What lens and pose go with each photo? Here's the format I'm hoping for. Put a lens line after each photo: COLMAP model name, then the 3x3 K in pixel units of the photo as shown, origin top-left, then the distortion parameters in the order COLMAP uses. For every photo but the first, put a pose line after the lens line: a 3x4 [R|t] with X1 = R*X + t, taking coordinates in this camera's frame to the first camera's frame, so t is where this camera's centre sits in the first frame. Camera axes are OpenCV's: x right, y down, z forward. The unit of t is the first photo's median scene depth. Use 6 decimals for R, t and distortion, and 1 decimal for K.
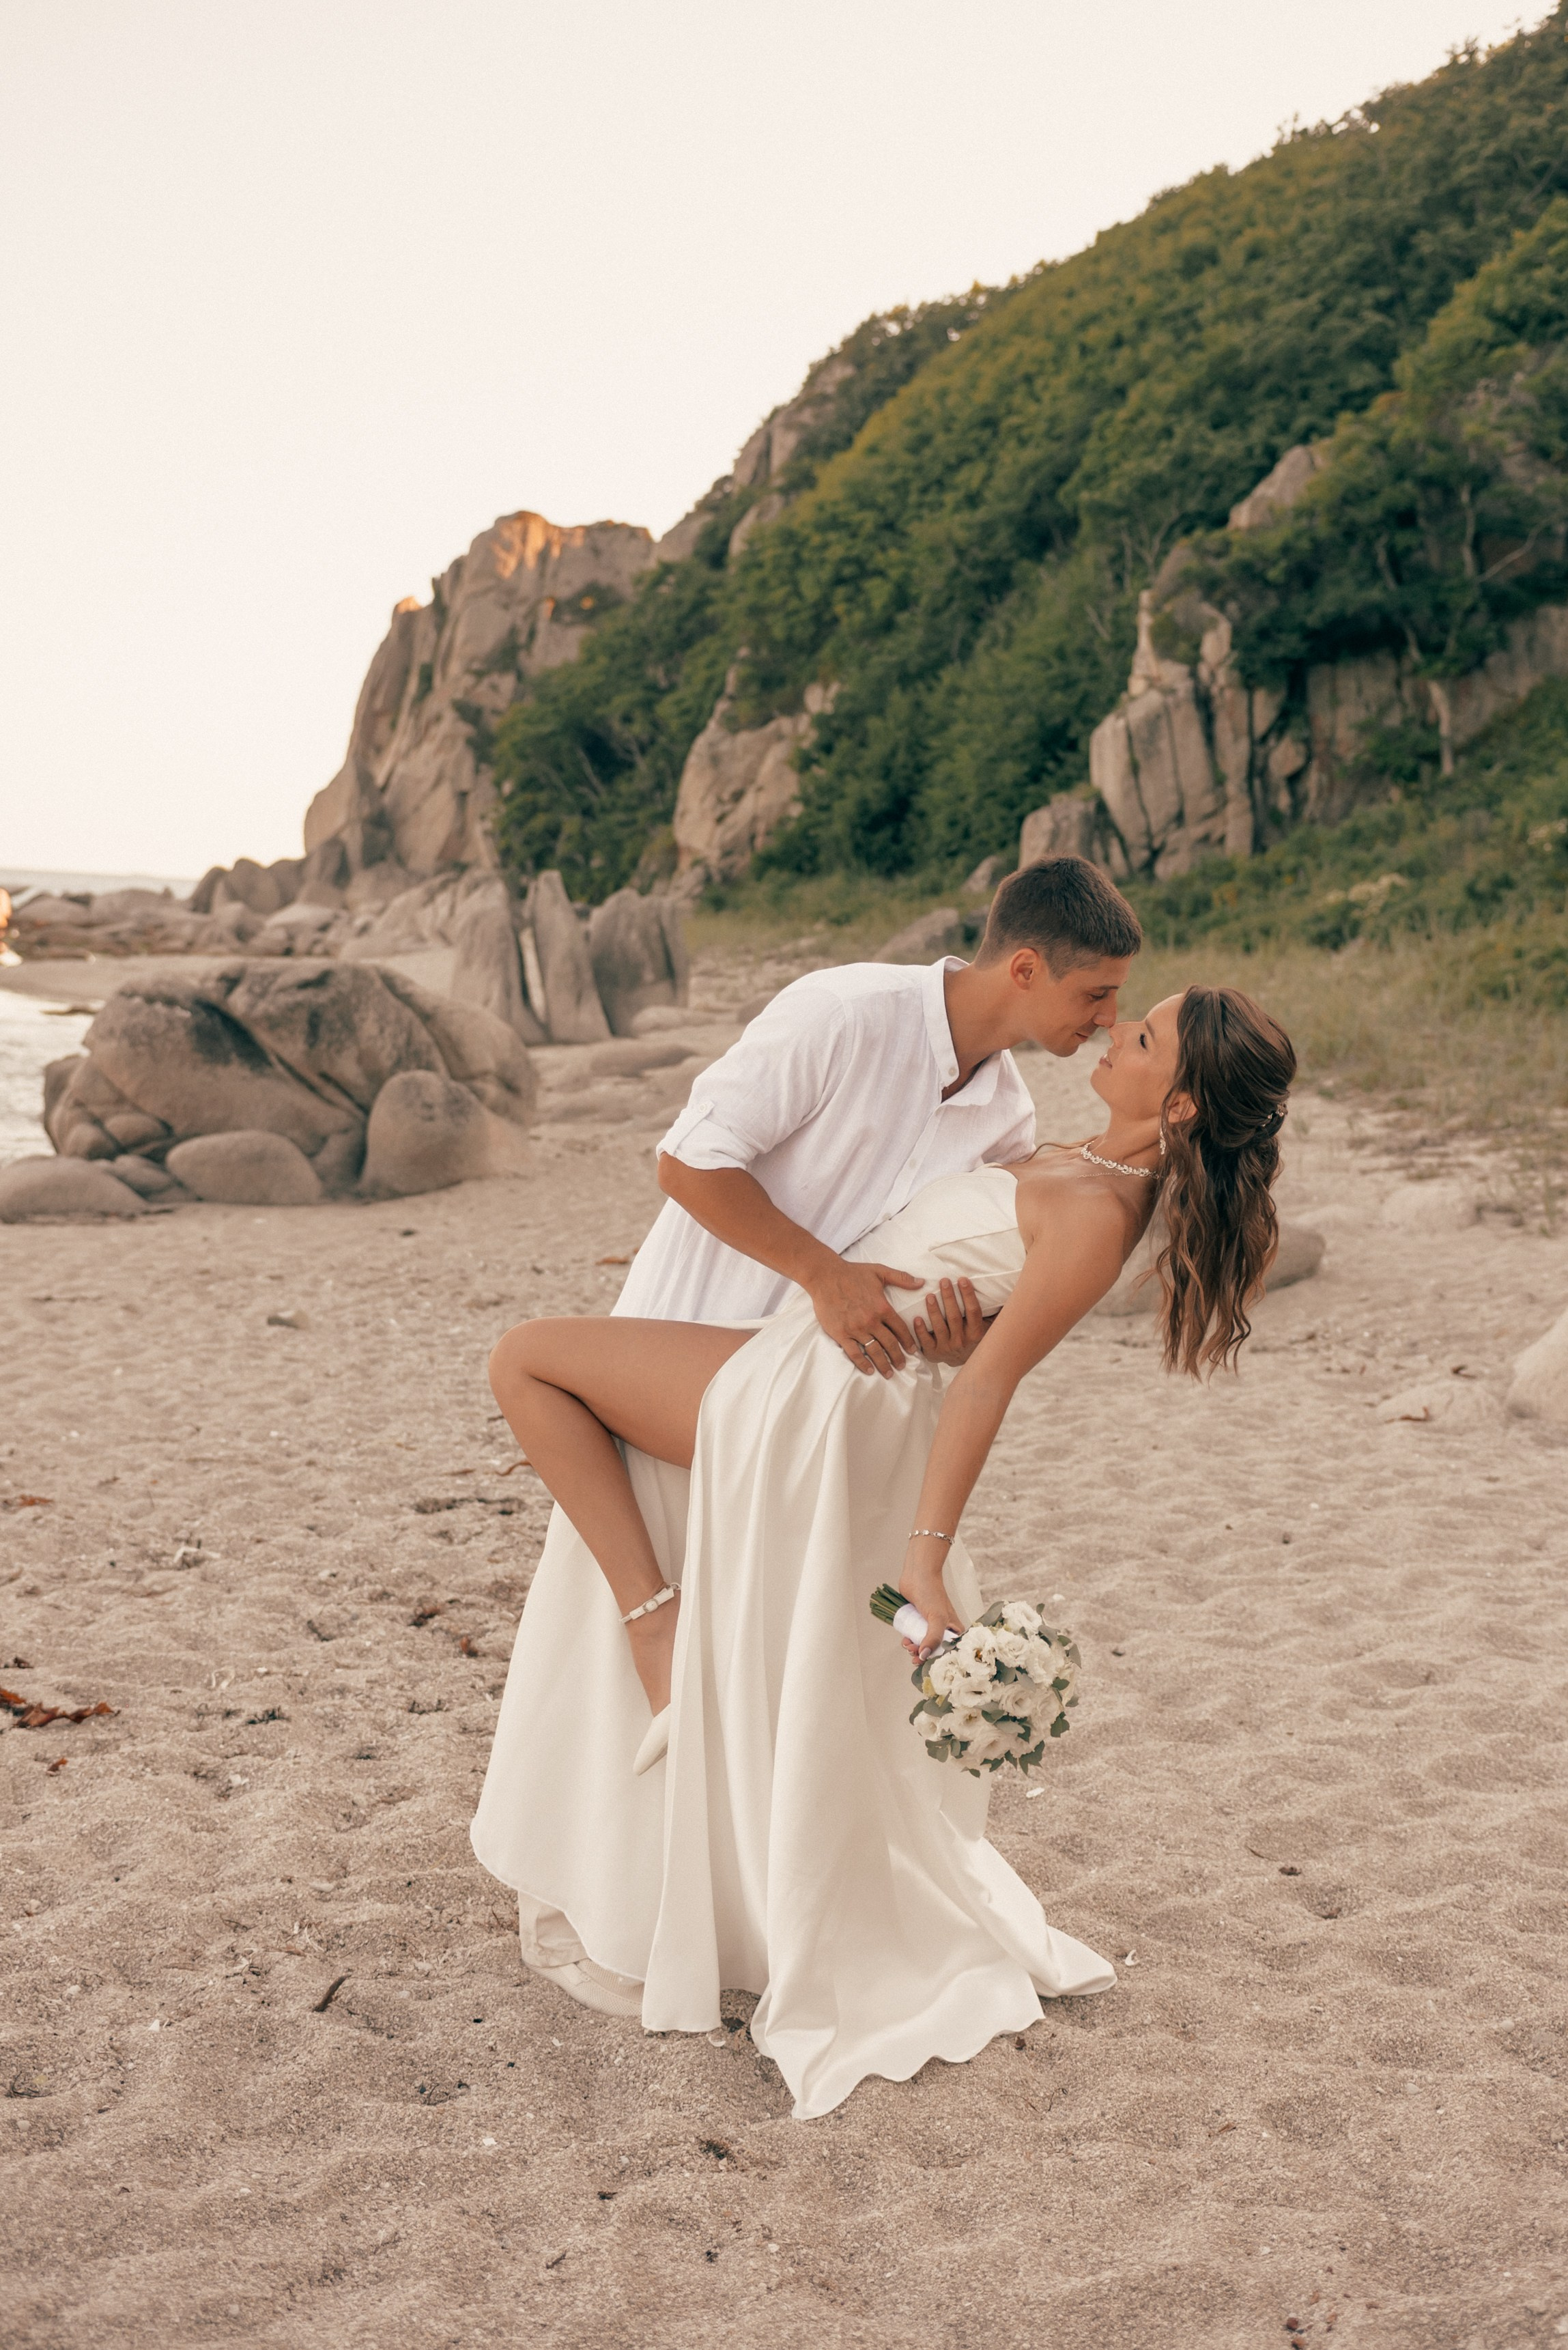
lens RADIAL K [[2853.1, 0, 828.2], [0, 2853.1, 1167.7], [0, 0, 1]] dist [-0.003751, 0.074231]
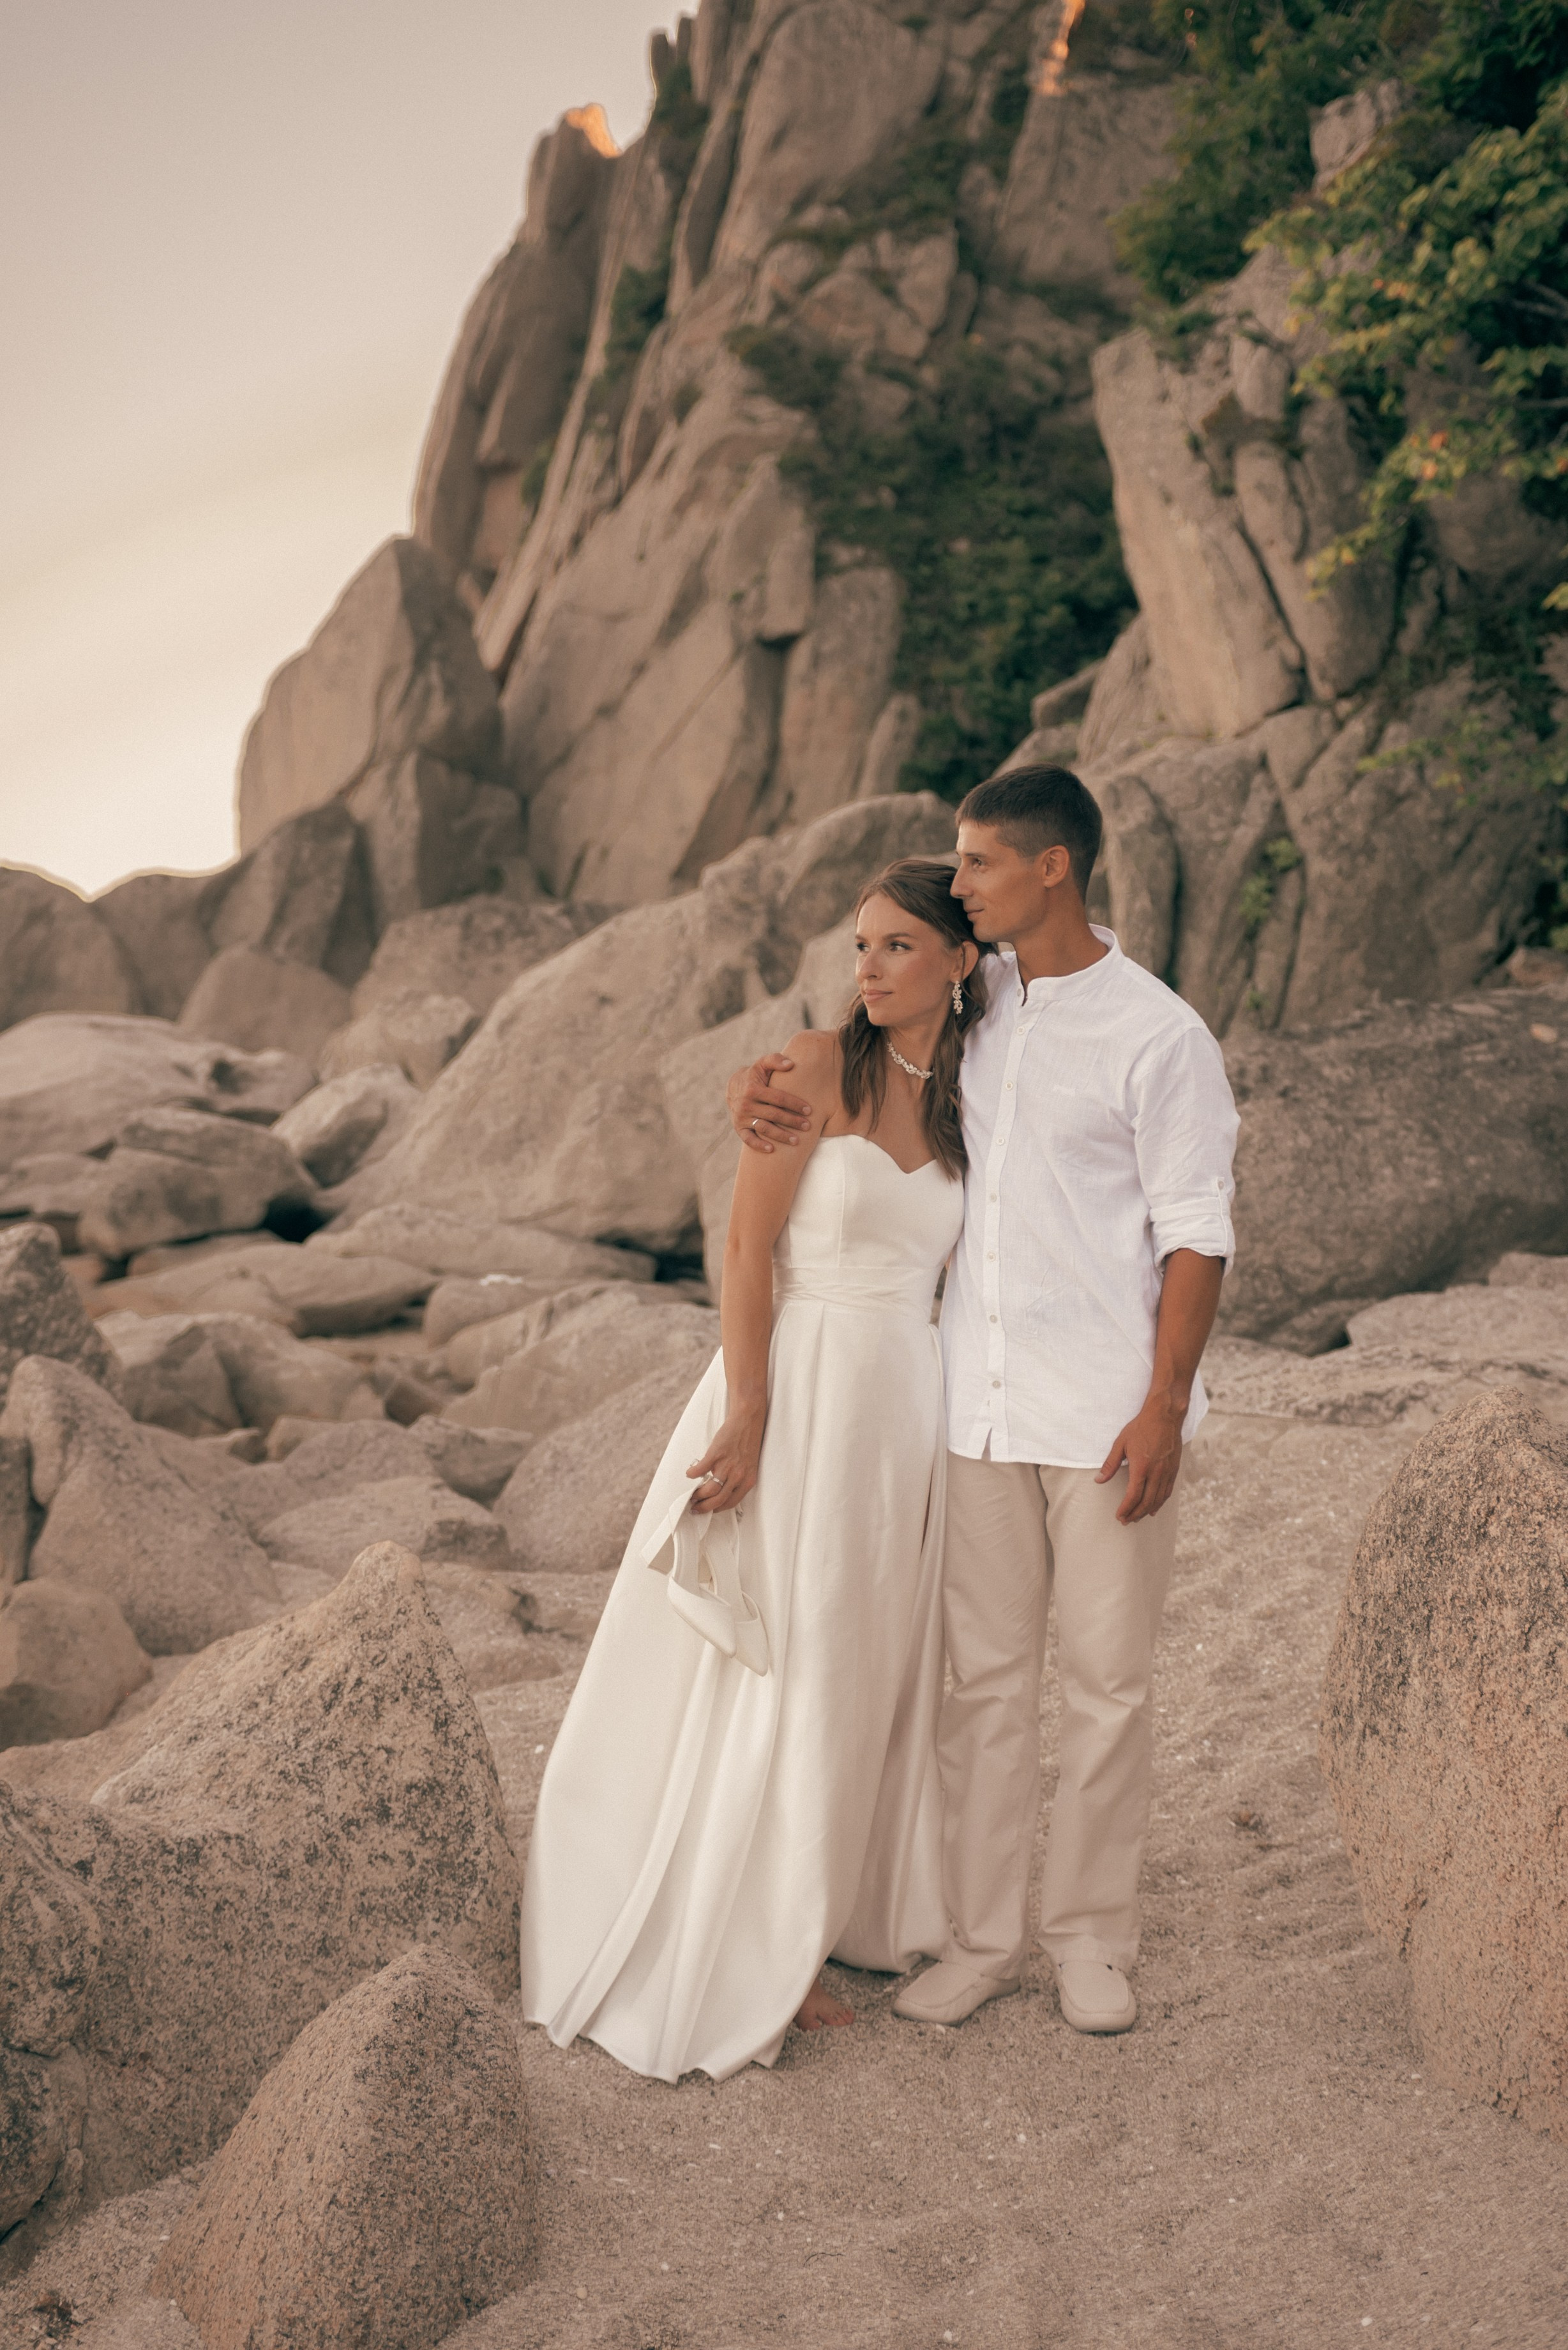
lens RADIAL K [[3099.5, 0, 821.1], [0, 3099.5, 1228.9], [0, 0, 1]] dist [0.065223, 0.107528]
pose [[0.998176, 0.008979, -0.059700, -0.180210], [-0.011283, 0.999199, -0.038383, -0.105940], [0.059308, 0.038986, 0.997478, 1.199333]]
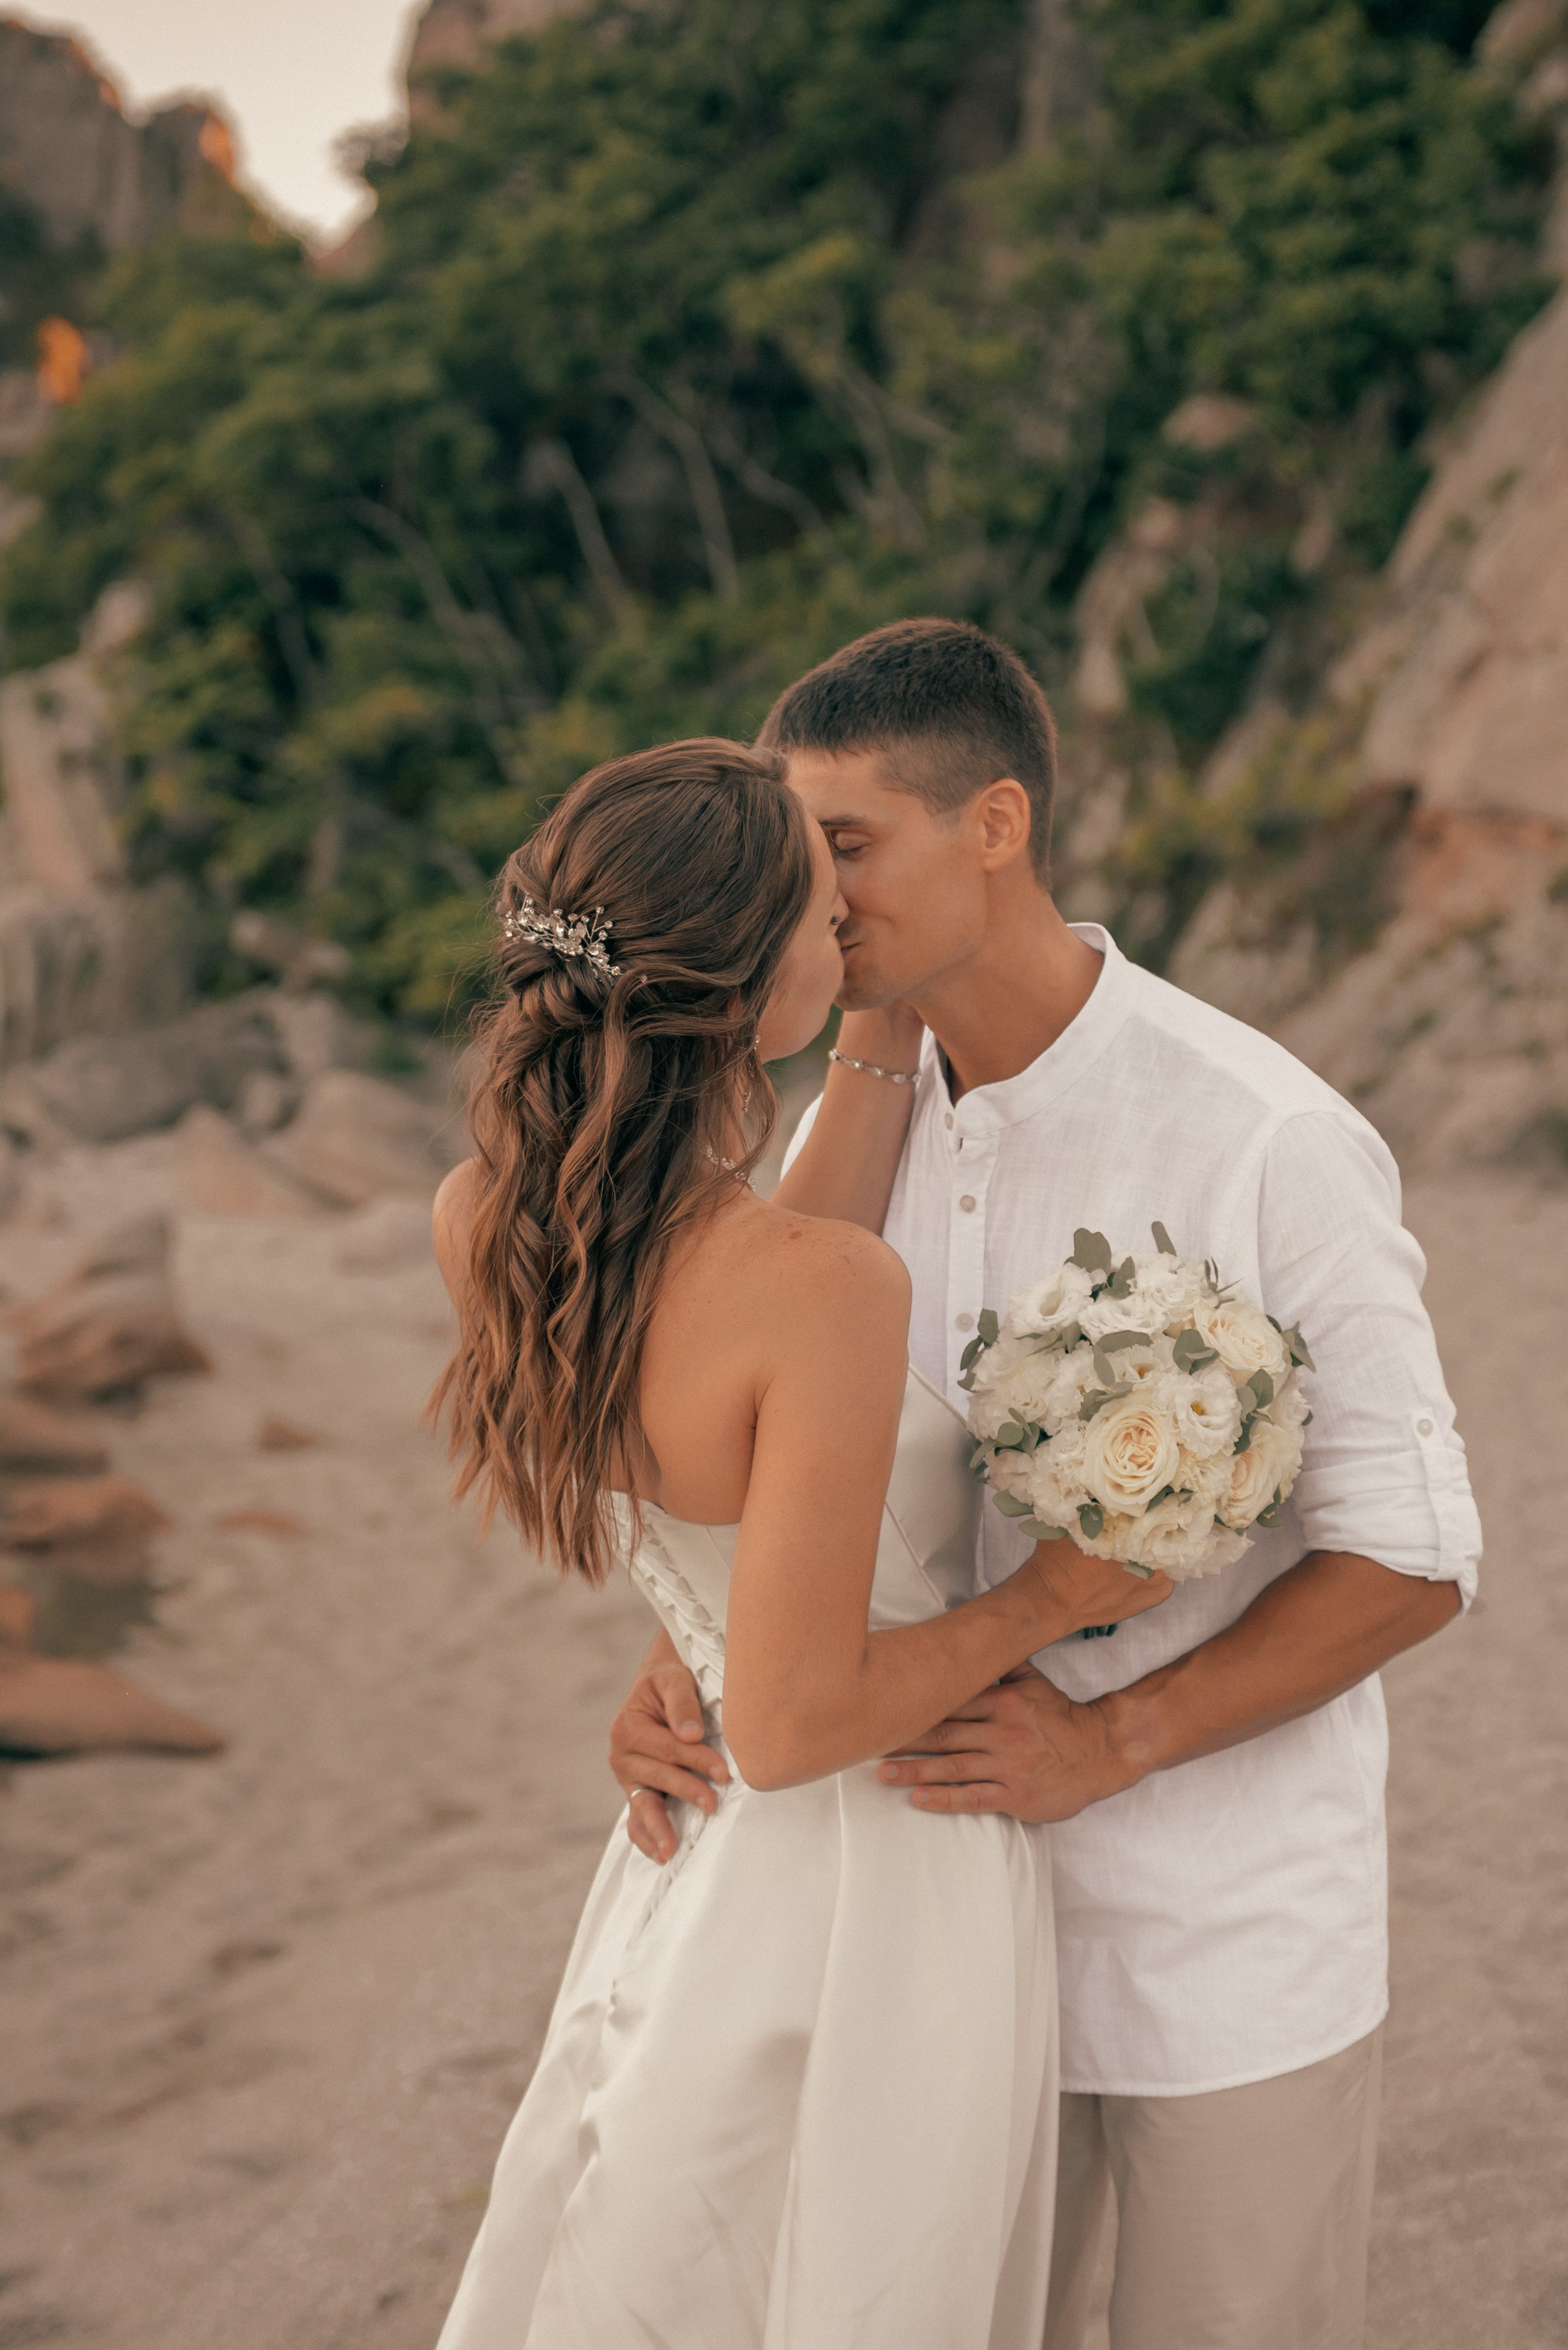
lens RADIAL K [[3851.4, 0, 779.0], [0, 3851.4, 1171.0], [0, 0, 1]] dist [0.070016, 0.238486]
pose [[0.951096, 0.021325, 0.308159, -0.236688], [-0.004658, 0.998491, -0.054720, -0.078489], [-0.308861, 0.050608, 0.949760, 0.861428]]
